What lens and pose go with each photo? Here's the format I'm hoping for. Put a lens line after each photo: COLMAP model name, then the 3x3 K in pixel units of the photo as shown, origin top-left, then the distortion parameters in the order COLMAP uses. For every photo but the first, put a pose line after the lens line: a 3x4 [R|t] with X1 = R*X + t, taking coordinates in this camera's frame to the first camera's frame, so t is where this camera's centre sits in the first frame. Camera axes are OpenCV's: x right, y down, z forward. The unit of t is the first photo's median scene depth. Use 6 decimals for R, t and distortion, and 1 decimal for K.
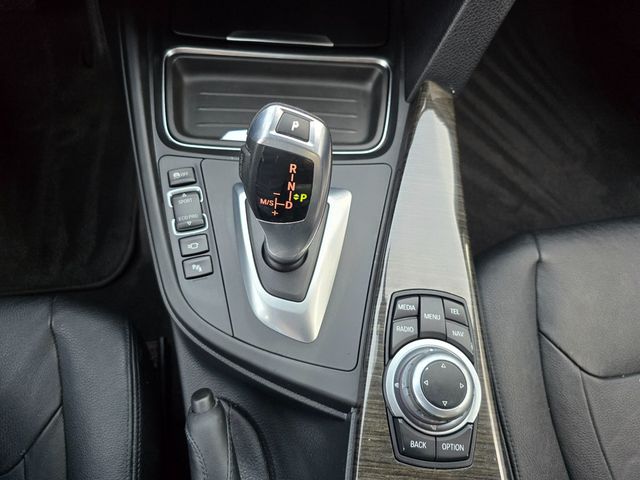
lens RADIAL K [[434.3, 0, 319.4], [0, 434.3, 231.9], [0, 0, 1]] dist [0.055091, -0.049920]
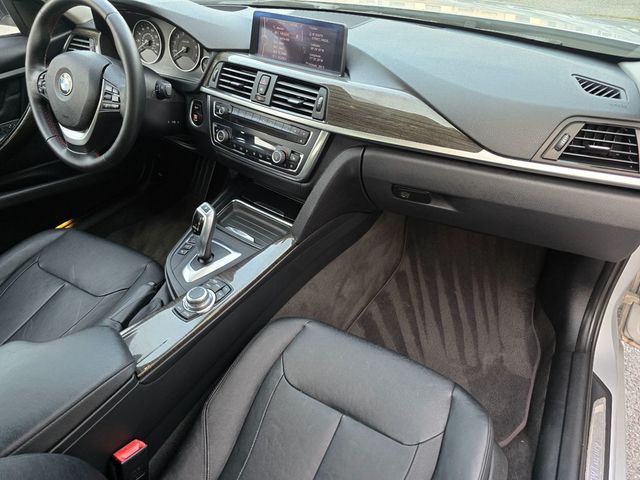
lens RADIAL K [[434.3, 0, 319.4], [0, 434.3, 231.9], [0, 0, 1]] dist [0.055091, -0.049920]
pose [[0.786424, 0.301386, -0.539169, 1.636223], [-0.526034, 0.784313, -0.328848, 0.376880], [0.323767, 0.542235, 0.775342, -0.875117]]
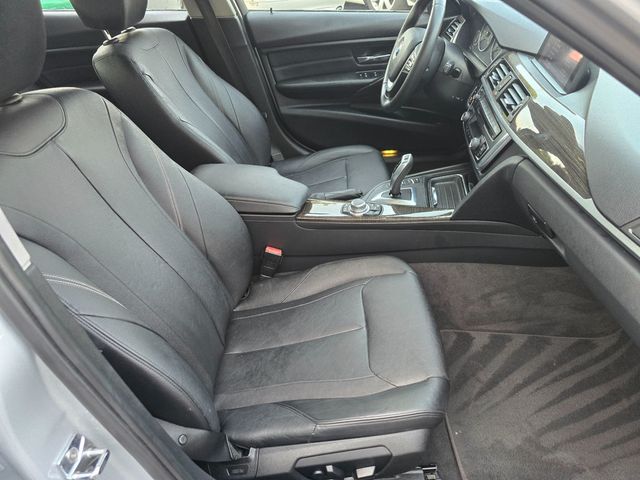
lens RADIAL K [[434.3, 0, 319.4], [0, 434.3, 231.9], [0, 0, 1]] dist [0.055091, -0.049920]
pose [[-0.145739, 0.526586, -0.837537, 2.744451], [-0.882817, 0.312884, 0.350338, -0.482940], [0.446535, 0.790450, 0.419280, -0.505867]]
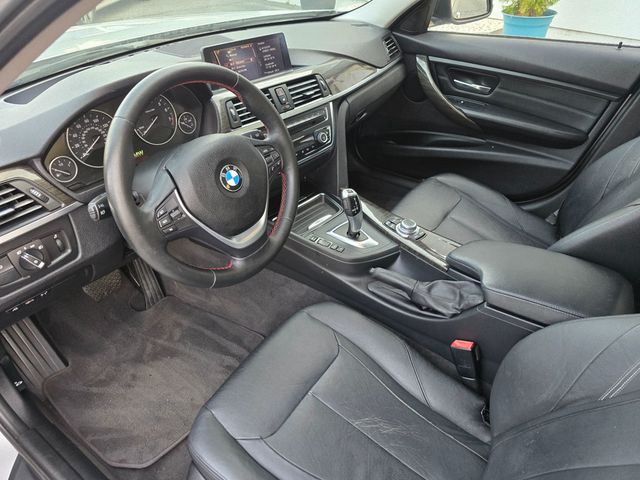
lens RADIAL K [[434.3, 0, 319.4], [0, 434.3, 231.9], [0, 0, 1]] dist [0.055091, -0.049920]
pose [[0.672657, -0.480980, 0.562308, -1.761475], [0.687040, 0.688174, -0.233224, 0.517808], [-0.274789, 0.543208, 0.793358, -1.325867]]
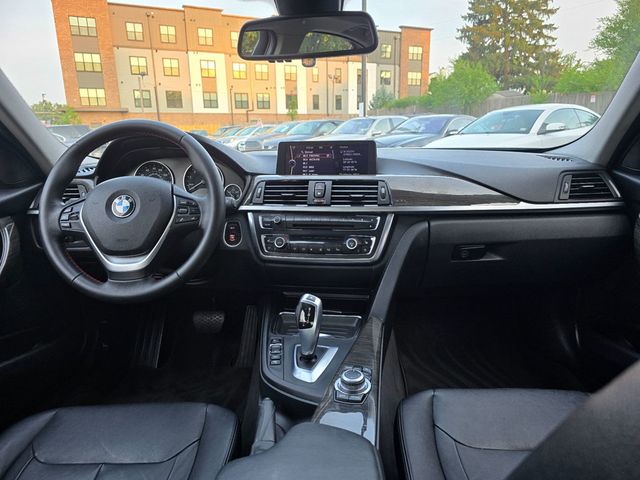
lens RADIAL K [[434.3, 0, 319.4], [0, 434.3, 231.9], [0, 0, 1]] dist [0.055091, -0.049920]
pose [[0.978635, -0.052441, -0.198806, 0.451734], [-0.124453, 0.618583, -0.775800, 1.320554], [0.163662, 0.783967, 0.598840, -0.960981]]
